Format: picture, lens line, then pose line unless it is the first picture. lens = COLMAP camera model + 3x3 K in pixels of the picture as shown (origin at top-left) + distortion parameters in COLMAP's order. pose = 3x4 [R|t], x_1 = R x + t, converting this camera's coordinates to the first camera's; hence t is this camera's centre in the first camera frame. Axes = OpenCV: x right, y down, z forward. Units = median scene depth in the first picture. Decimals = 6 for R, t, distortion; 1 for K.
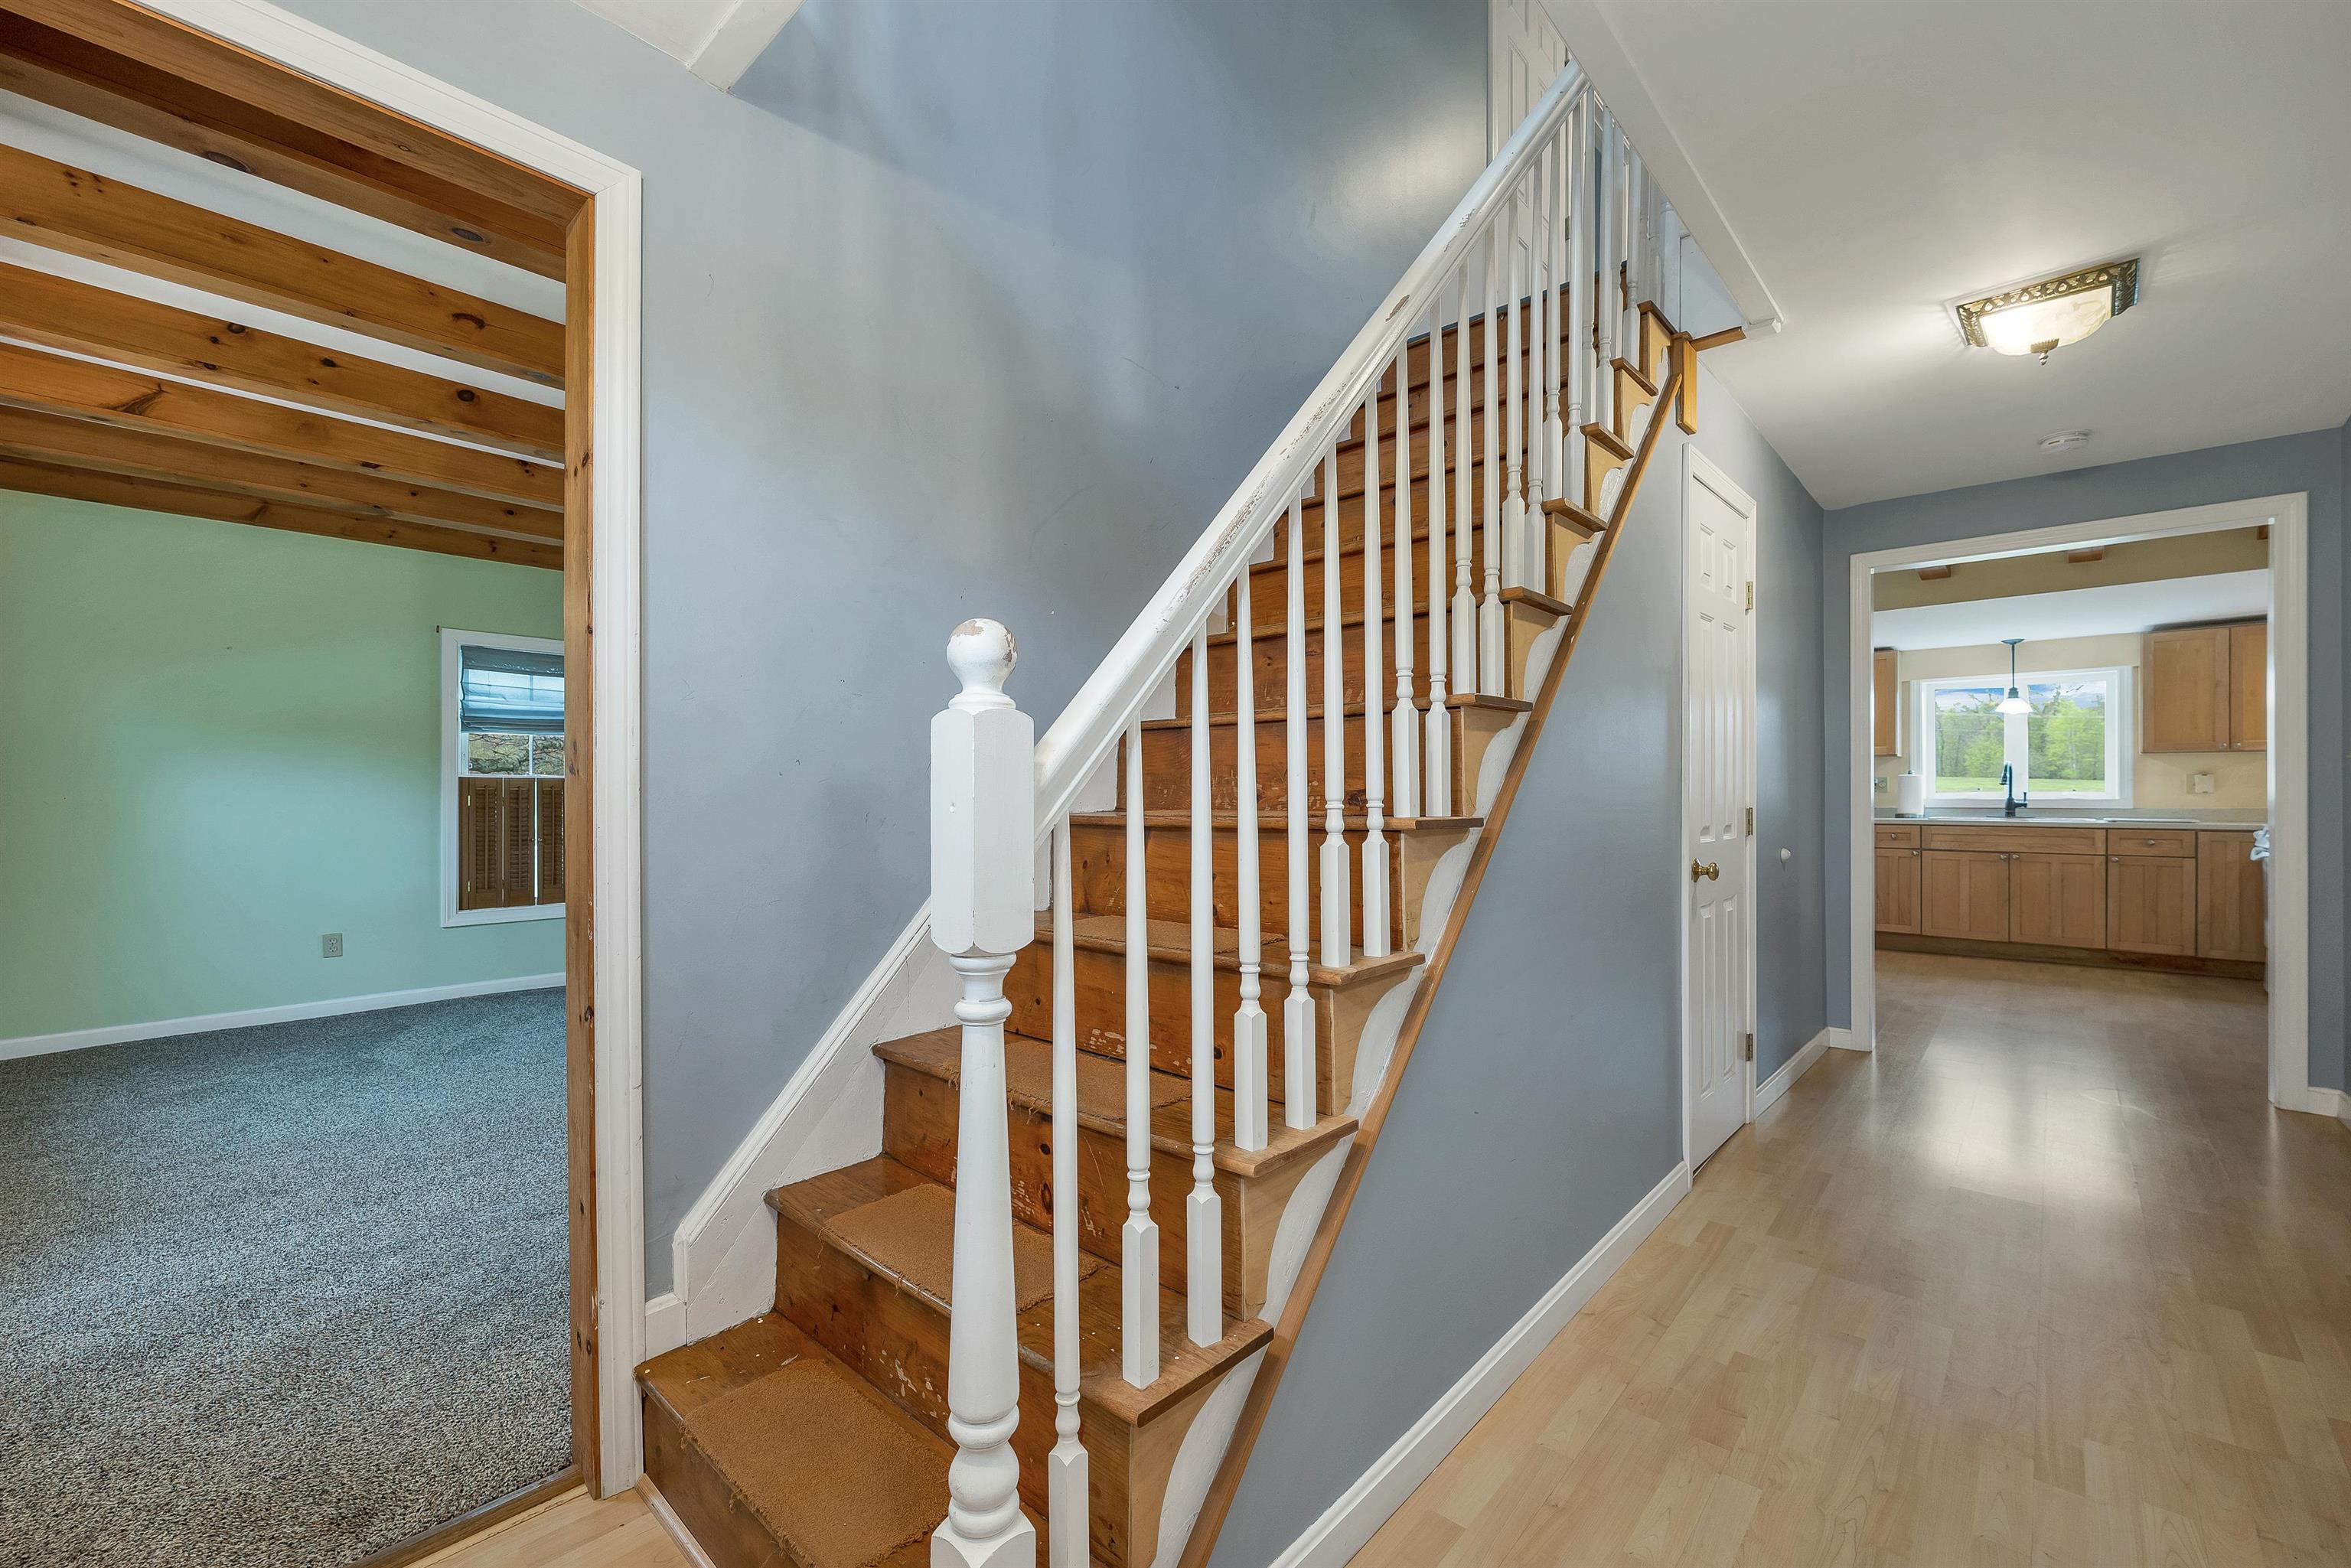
lens RADIAL K [[978.2, 0, 1180.7], [0, 978.2, 786.9], [0, 0, 1]] dist [0.000709, 0.000880]
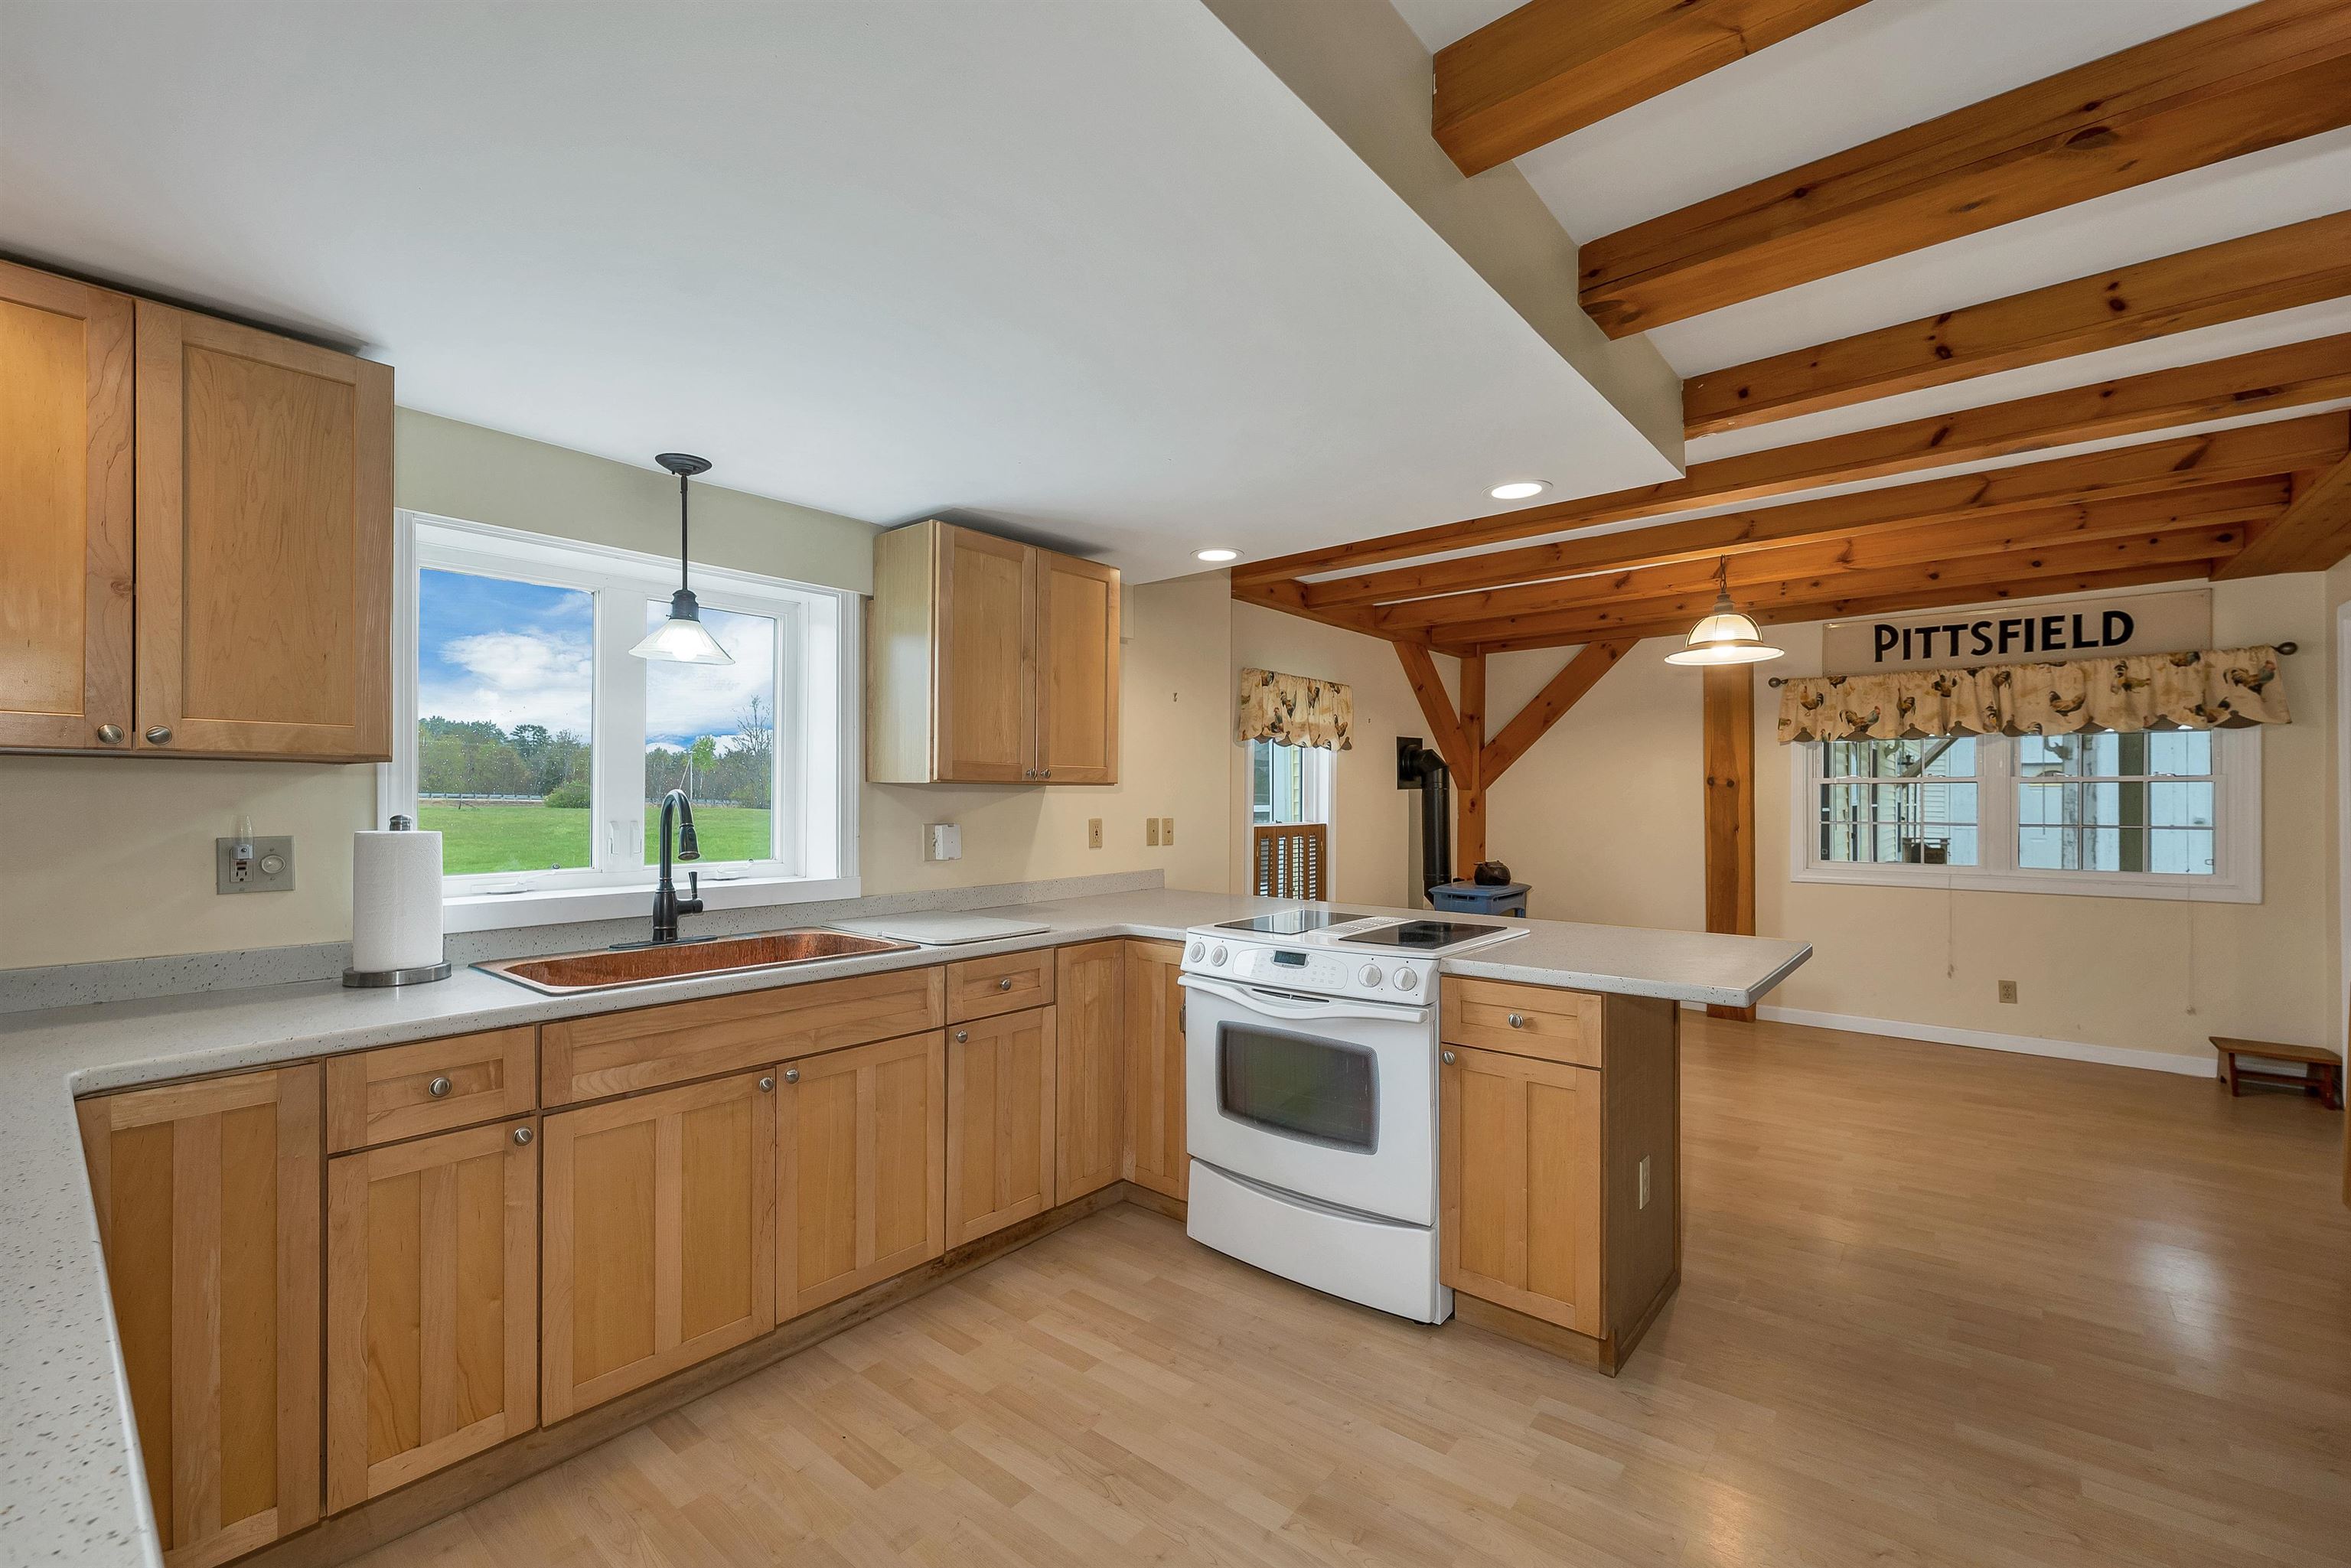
lens RADIAL K [[978.2, 0, 1165.9], [0, 978.2, 798.8], [0, 0, 1]] dist [0.000709, 0.000880]
pose [[-0.024809, 0.005694, 0.999676, 0.491844], [-0.007291, 0.999956, -0.005876, -0.023153], [-0.999666, -0.007435, -0.024766, 0.853955]]
